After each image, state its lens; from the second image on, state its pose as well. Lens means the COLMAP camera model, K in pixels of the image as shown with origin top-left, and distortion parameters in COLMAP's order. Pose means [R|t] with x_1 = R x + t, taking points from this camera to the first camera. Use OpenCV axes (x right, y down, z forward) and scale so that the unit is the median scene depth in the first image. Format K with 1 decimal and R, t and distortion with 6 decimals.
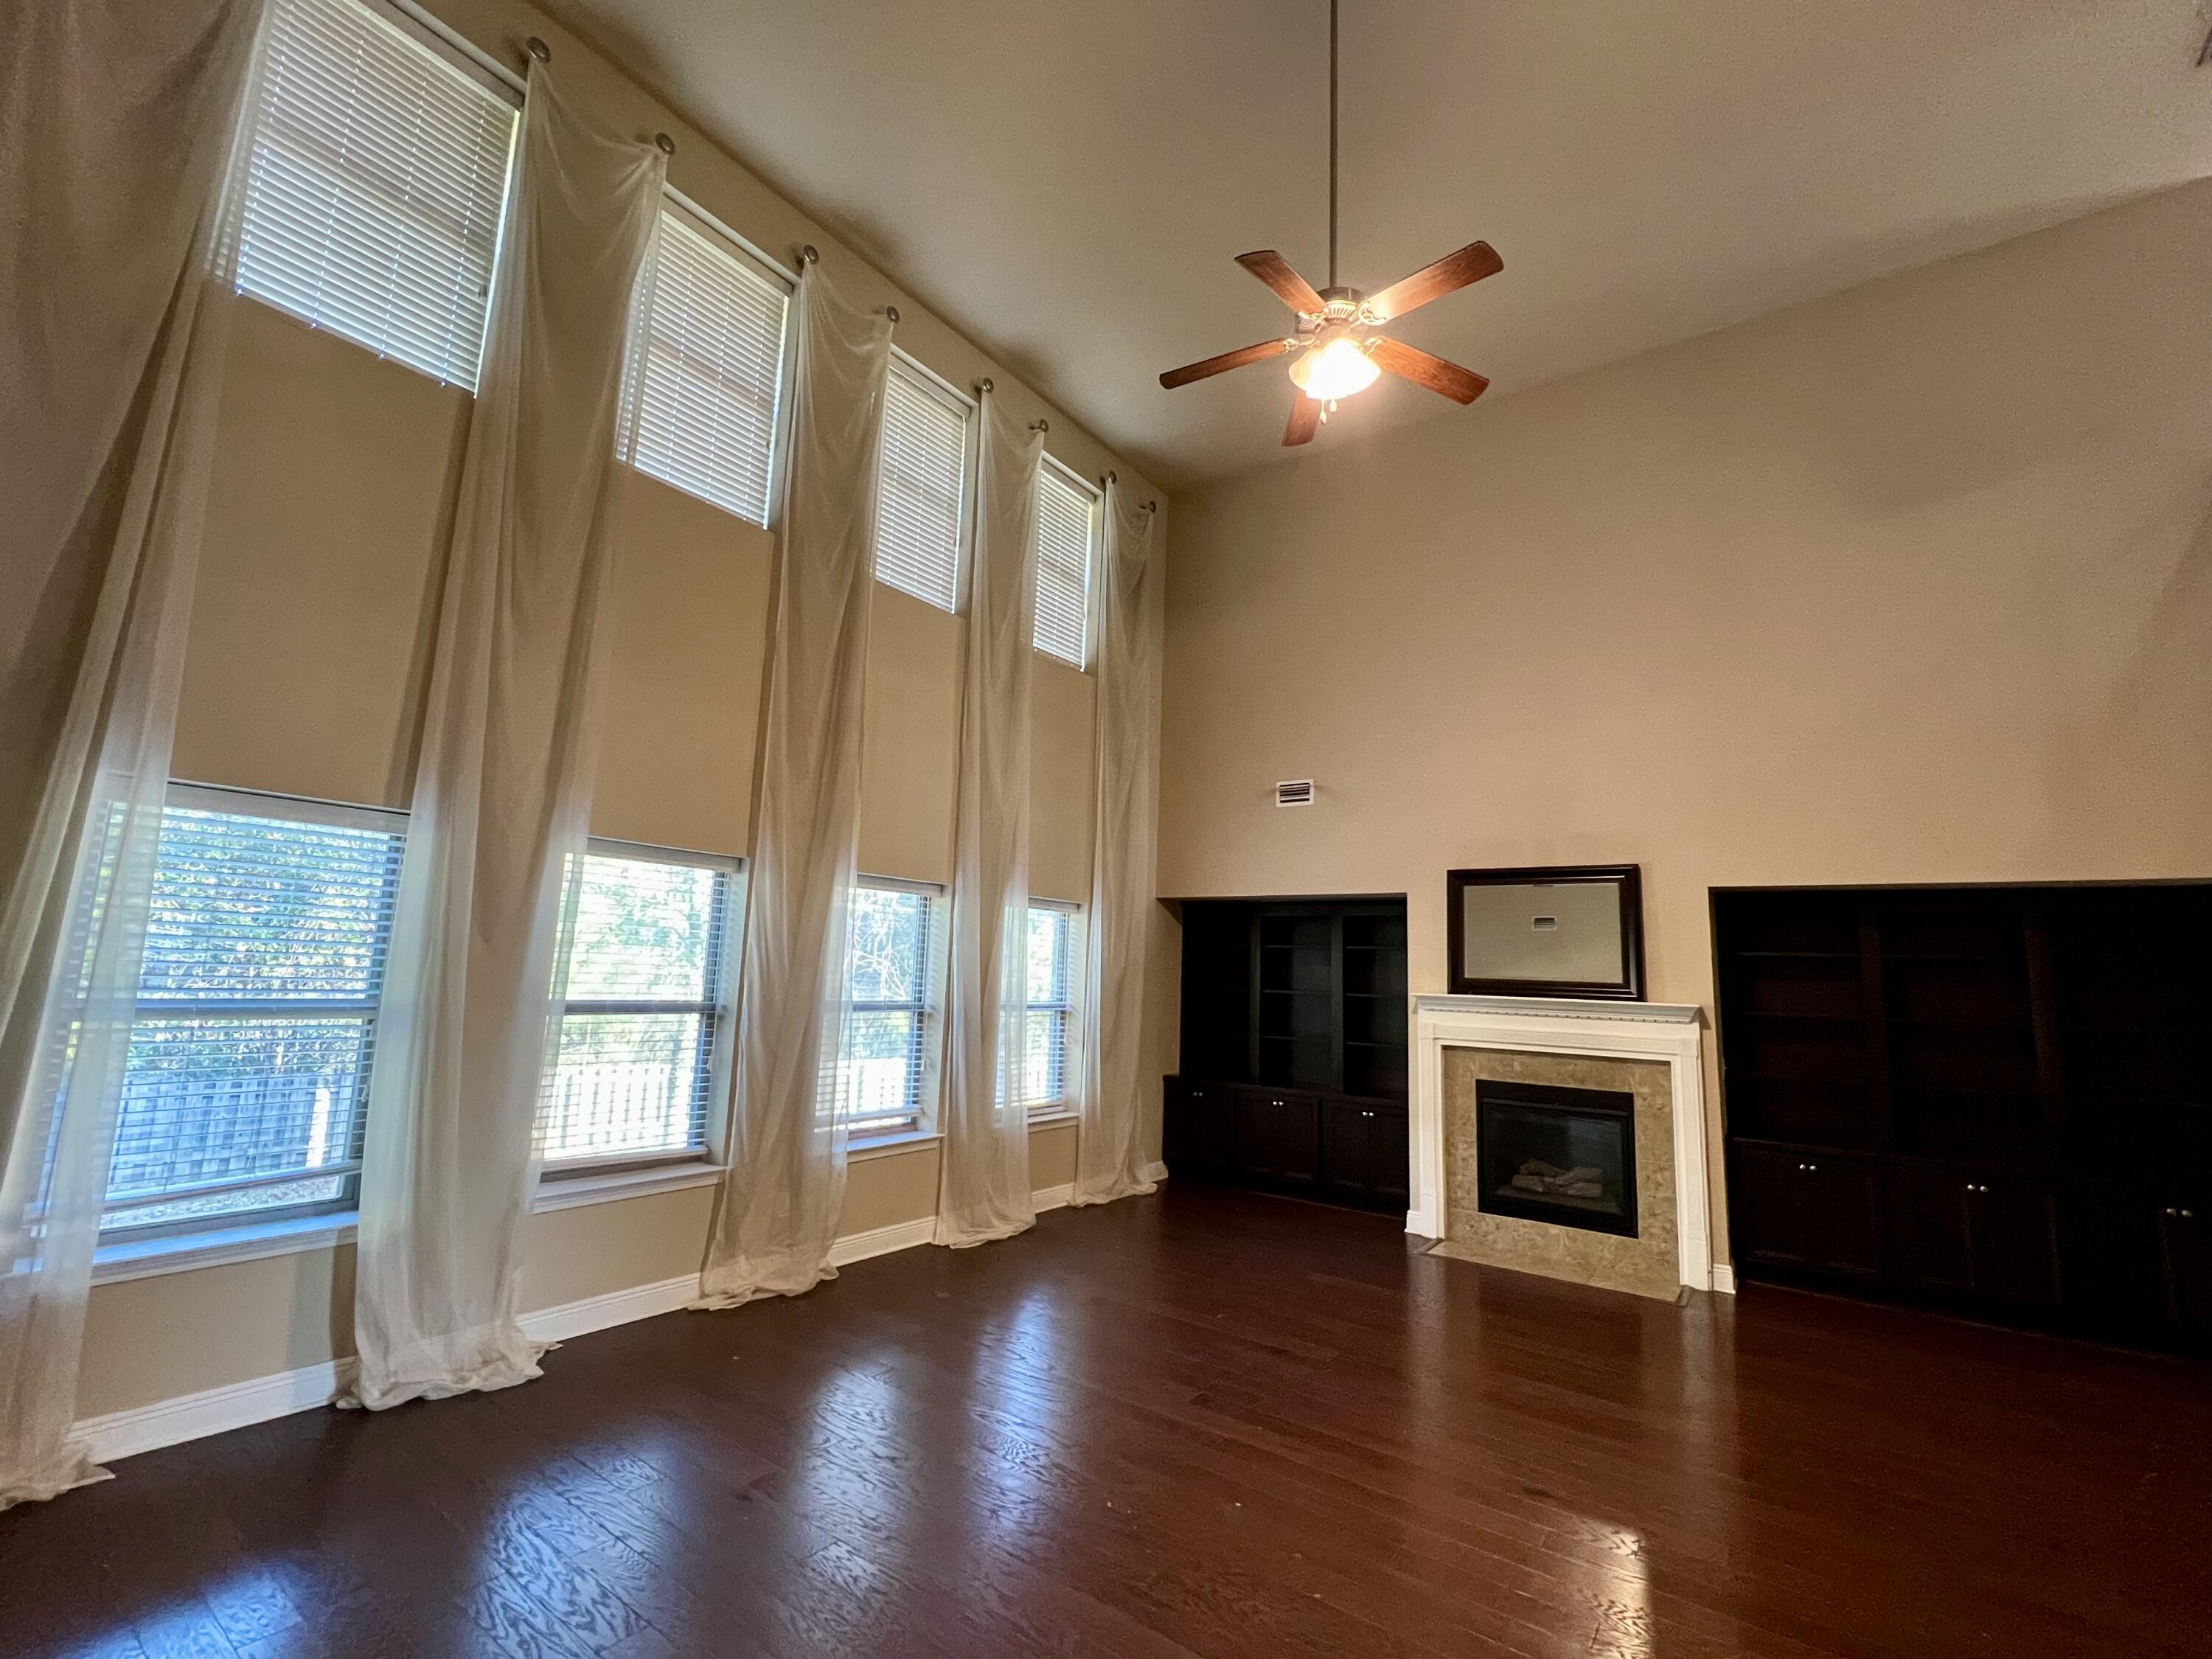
lens RADIAL K [[963.2, 0, 1105.7], [0, 963.2, 832.3], [0, 0, 1]] dist [-0.001463, -0.000177]
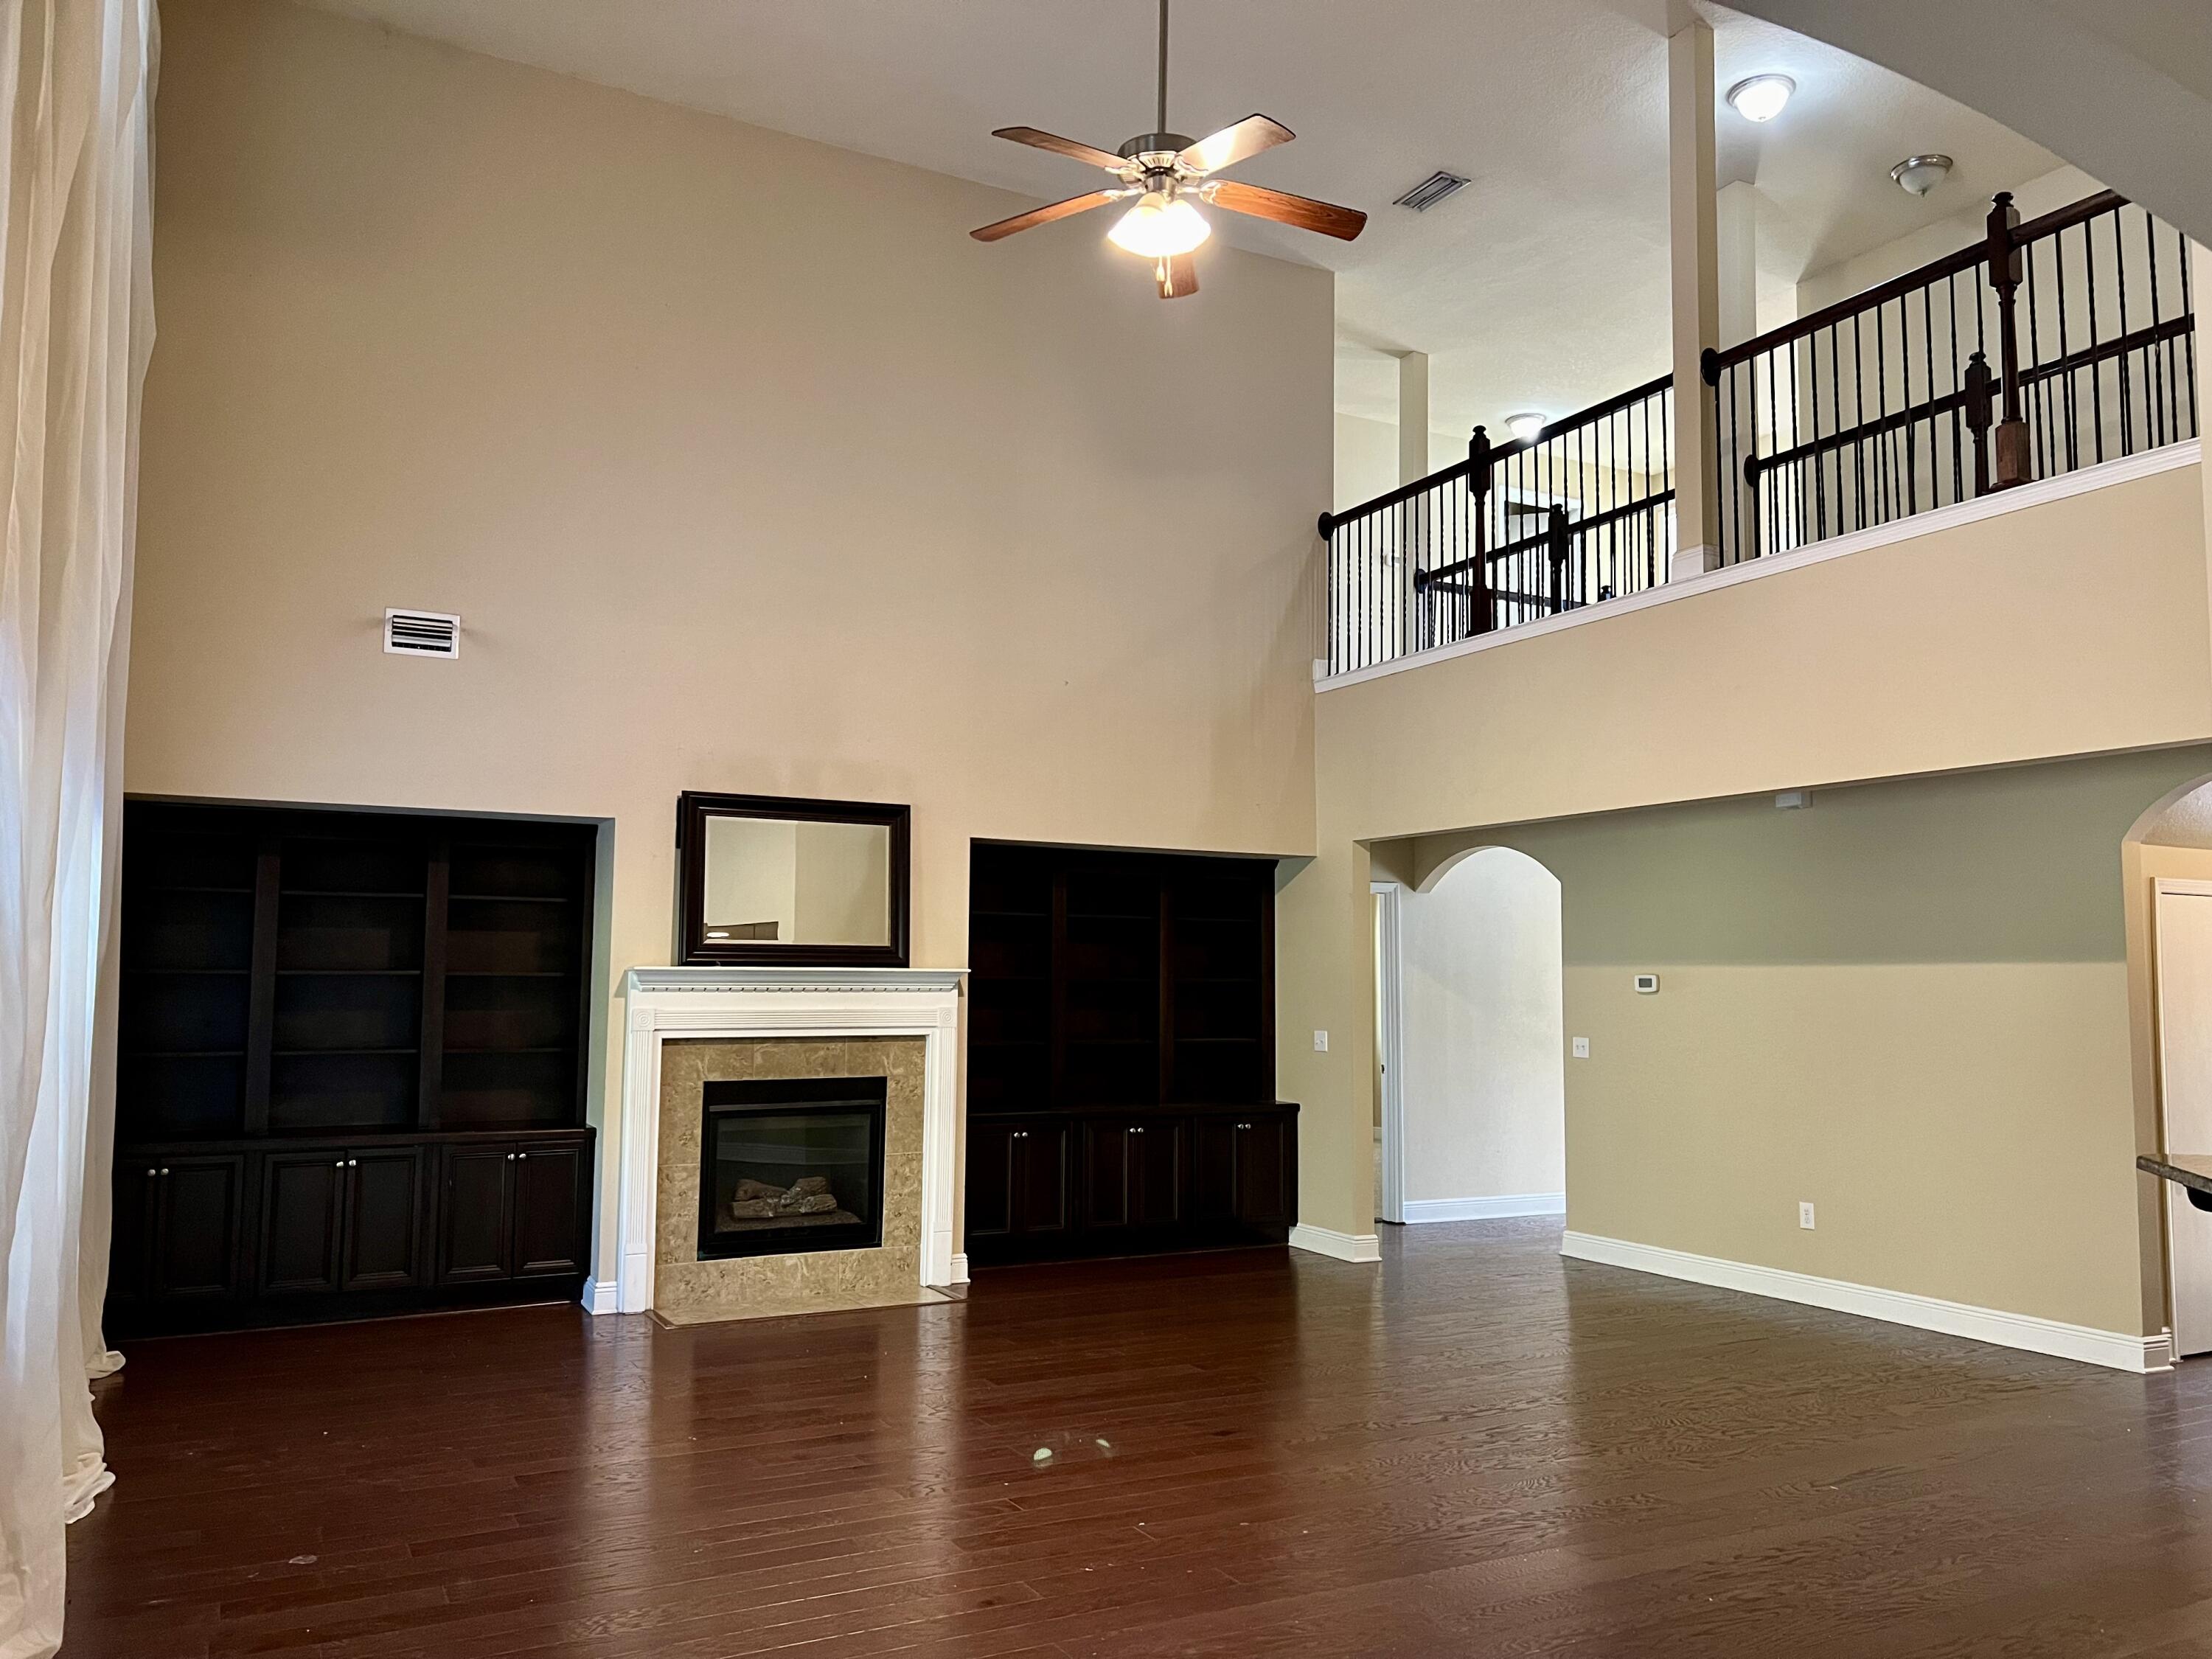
lens RADIAL K [[1675.0, 0, 1106.0], [0, 1675.0, 830.7], [0, 0, 1]] dist [0.011119, 0.000122]
pose [[0.425728, 0.048552, 0.903548, -0.681846], [-0.121355, 0.992602, 0.003842, 0.029790], [-0.896676, -0.111286, 0.428471, 0.225230]]
